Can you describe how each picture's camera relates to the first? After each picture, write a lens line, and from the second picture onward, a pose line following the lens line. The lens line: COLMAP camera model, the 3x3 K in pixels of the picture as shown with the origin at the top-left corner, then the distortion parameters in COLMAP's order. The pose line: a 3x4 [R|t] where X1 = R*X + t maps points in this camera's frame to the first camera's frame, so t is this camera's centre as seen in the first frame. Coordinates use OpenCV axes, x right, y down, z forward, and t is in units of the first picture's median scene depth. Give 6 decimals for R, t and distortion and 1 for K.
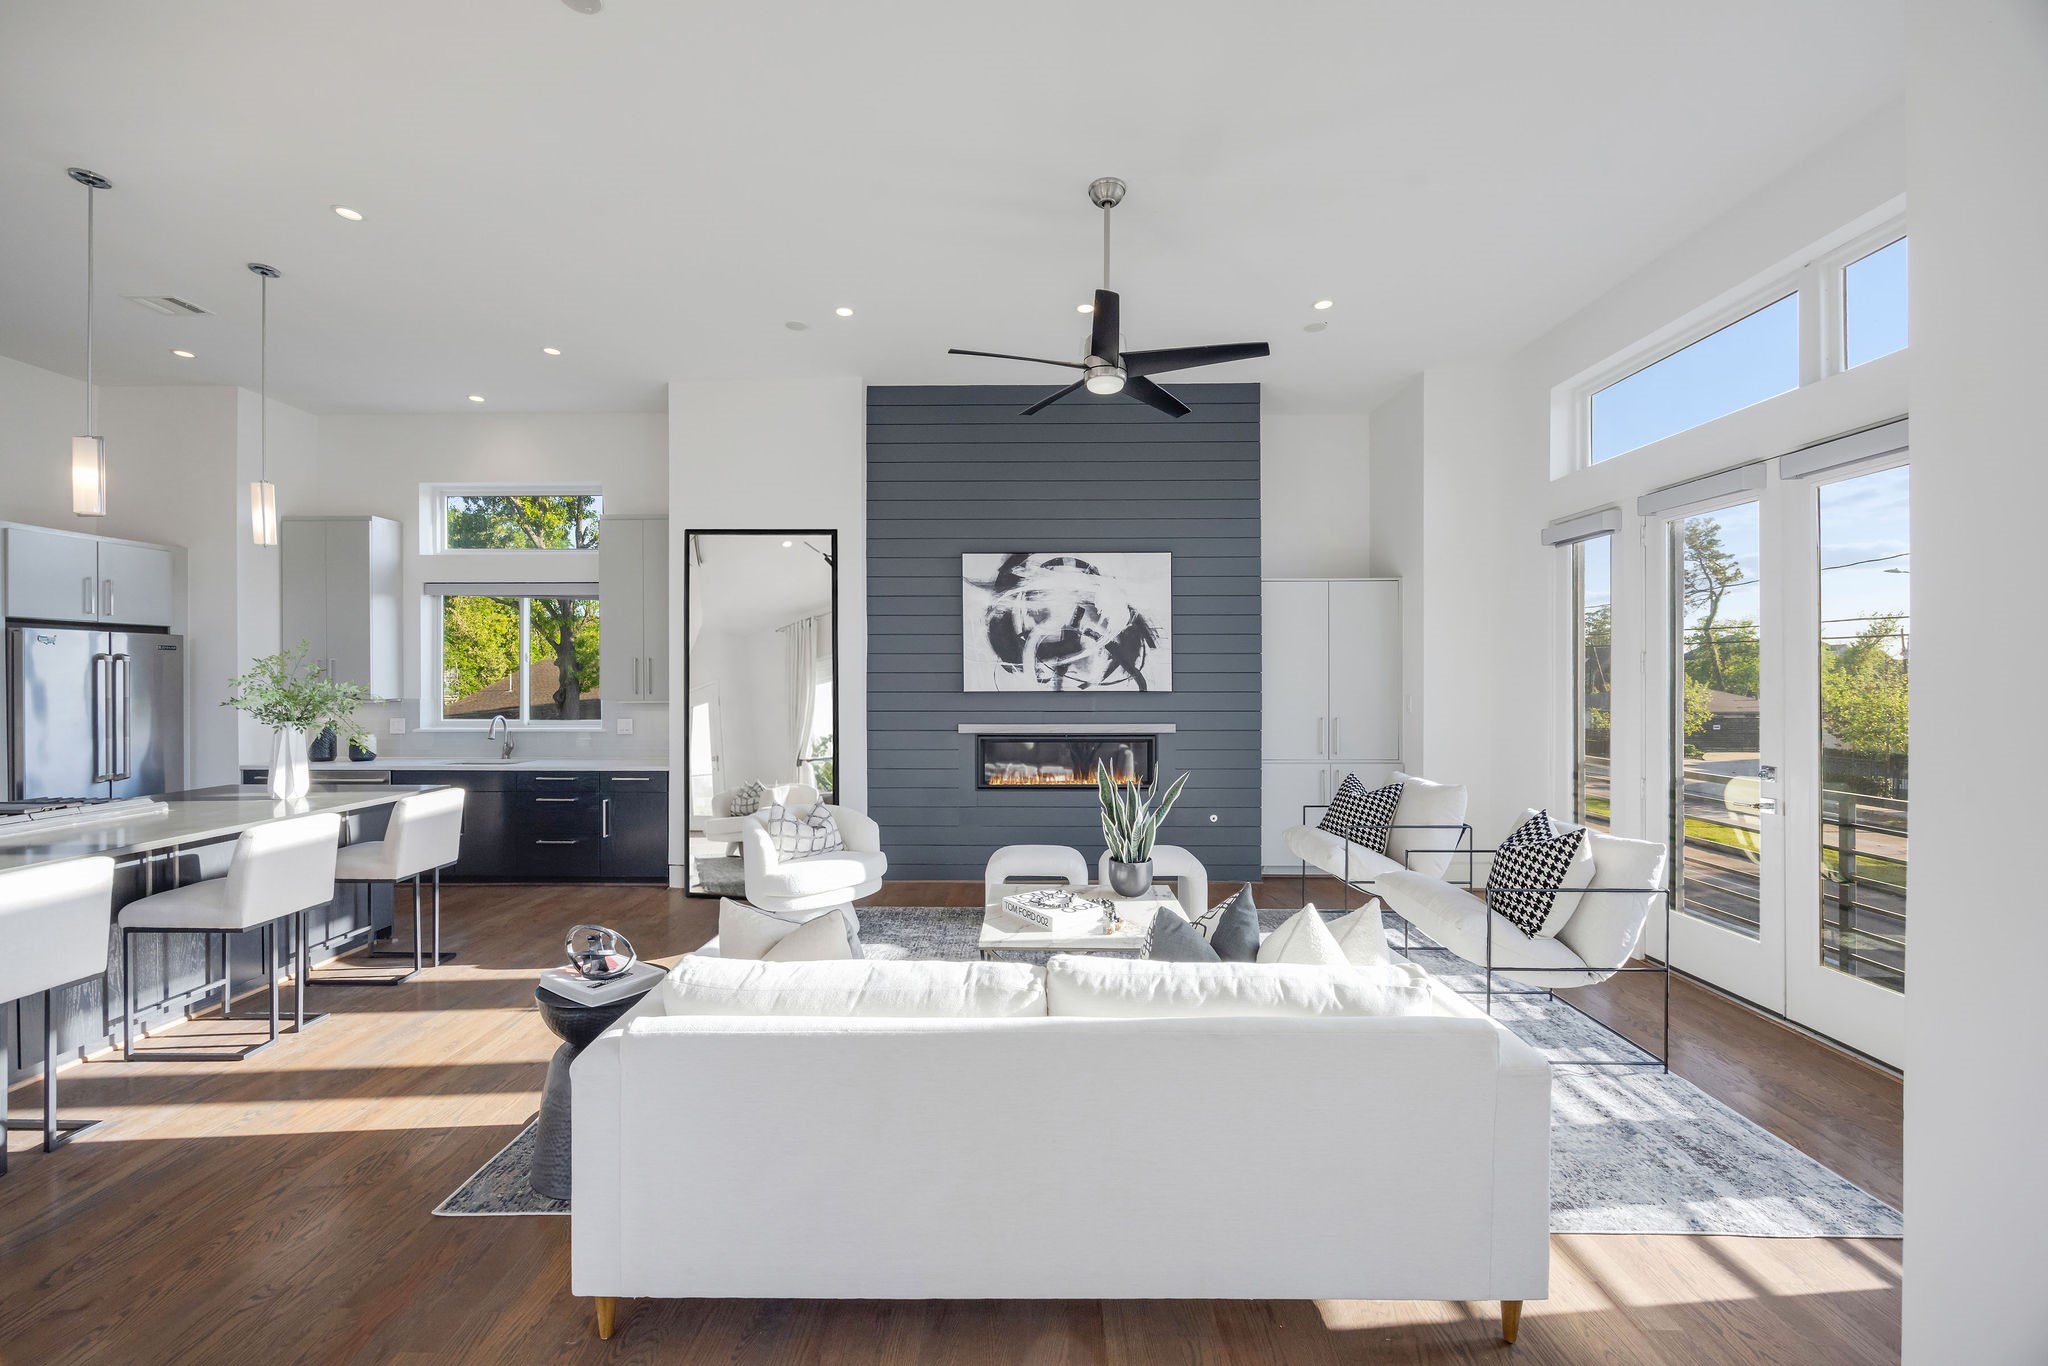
lens RADIAL K [[797.1, 0, 1011.0], [0, 797.1, 679.3], [0, 0, 1]] dist [-0.005600, 0.002107]
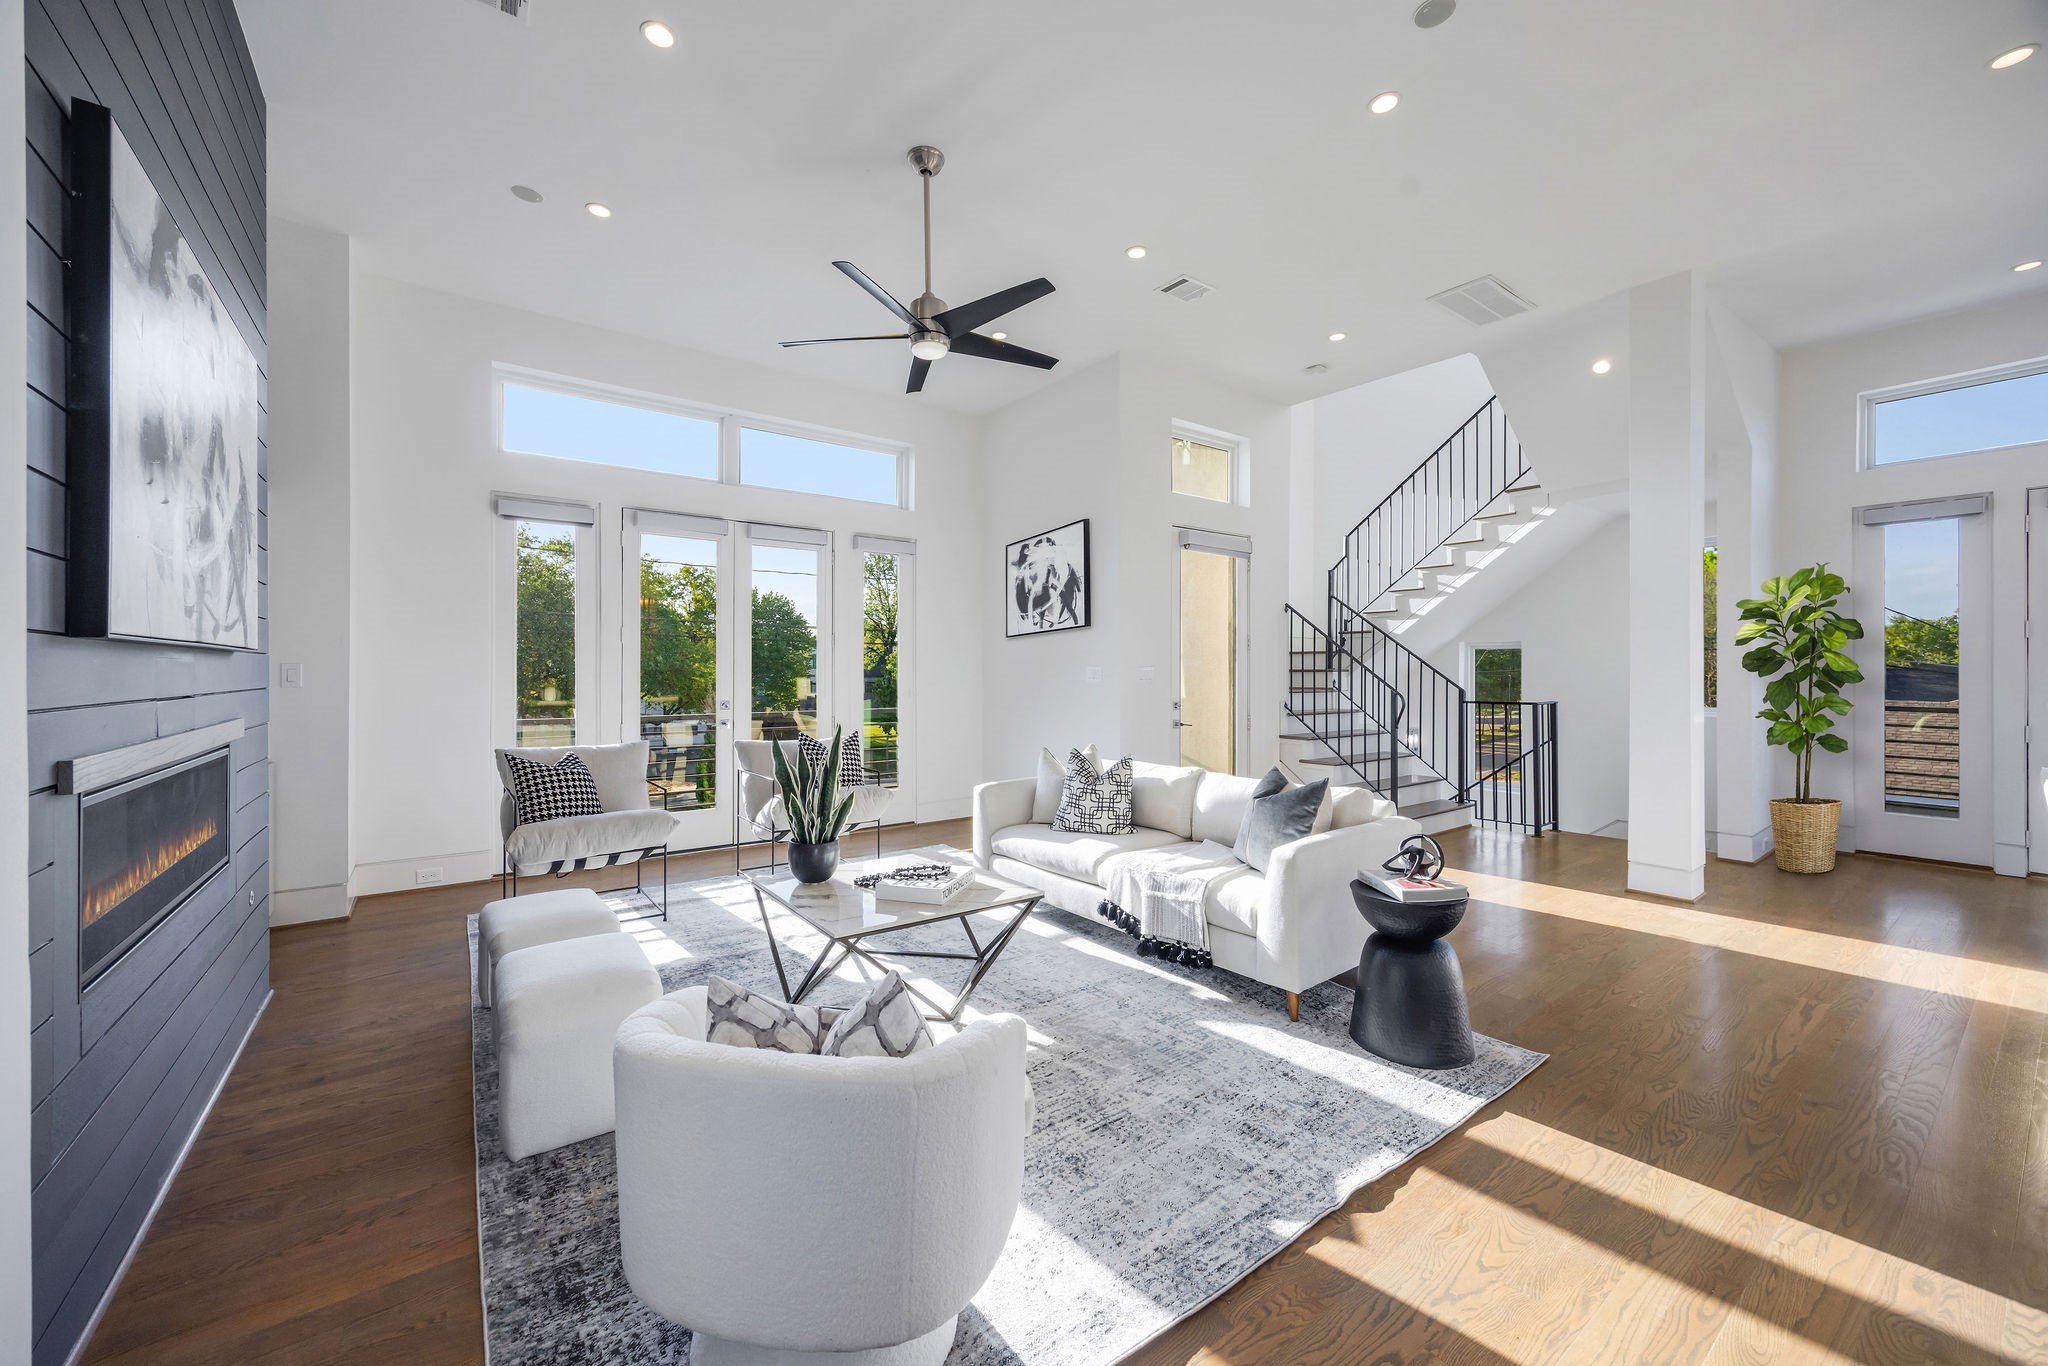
lens RADIAL K [[782.8, 0, 1010.0], [0, 782.8, 670.0], [0, 0, 1]] dist [0.003673, 0.001202]
pose [[-0.593506, 0.000711, 0.804829, -0.453715], [-0.002633, 0.999993, -0.002825, 0.027609], [-0.804825, -0.003796, -0.593499, 0.914617]]
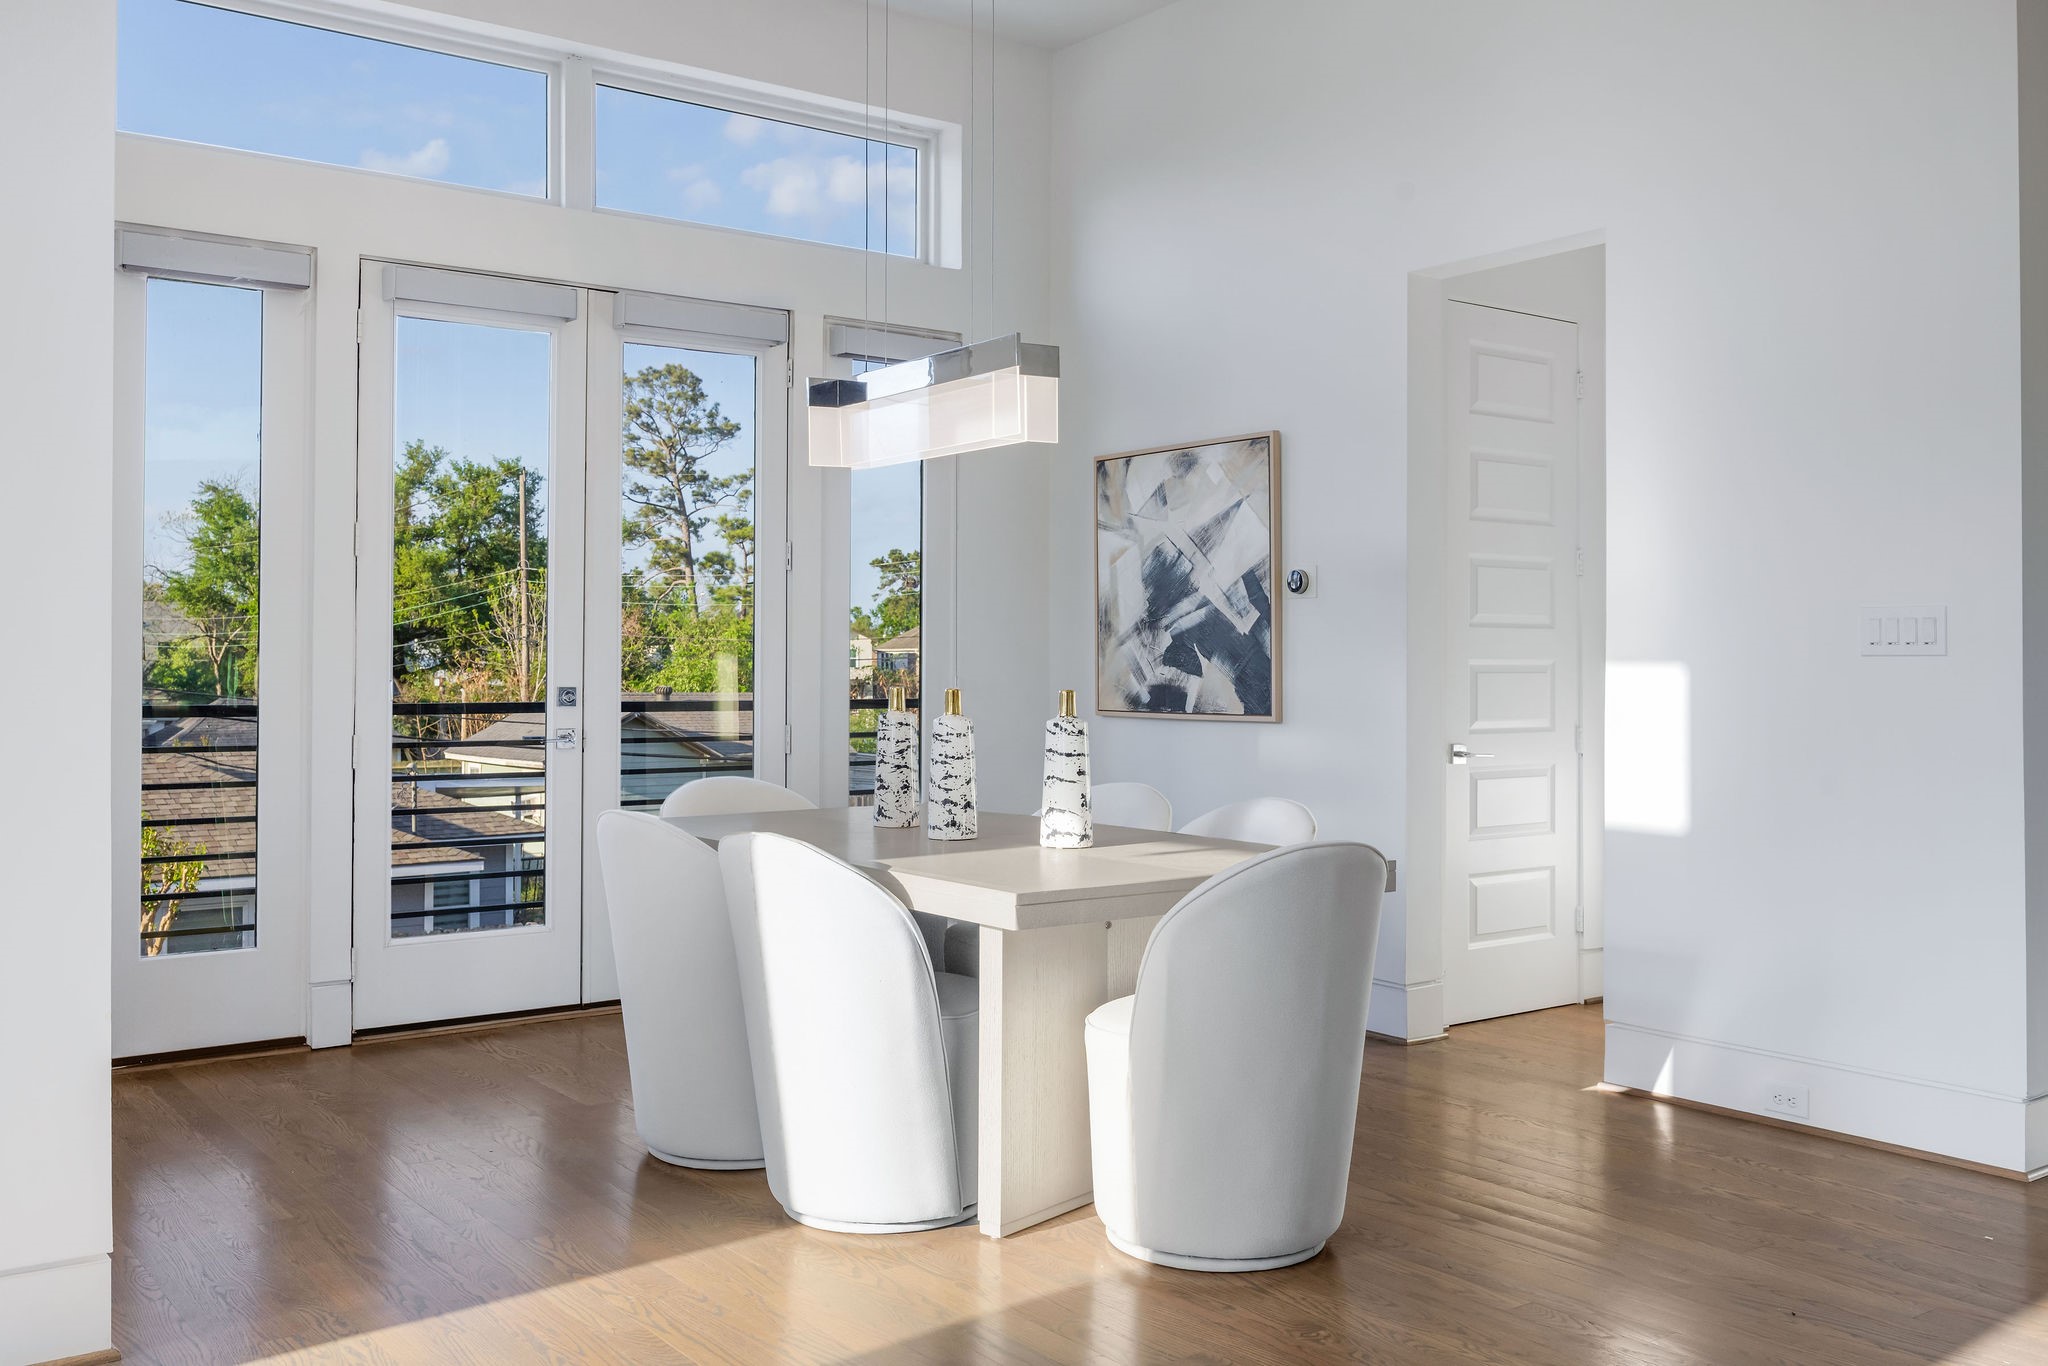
lens RADIAL K [[1813.9, 0, 1019.2], [0, 1813.9, 668.6], [0, 0, 1]] dist [0.008485, 0.004473]
pose [[-0.799178, 0.004395, -0.601078, -0.108839], [0.004570, 0.999989, 0.001235, 0.046997], [0.601077, -0.001760, -0.799189, 0.527823]]
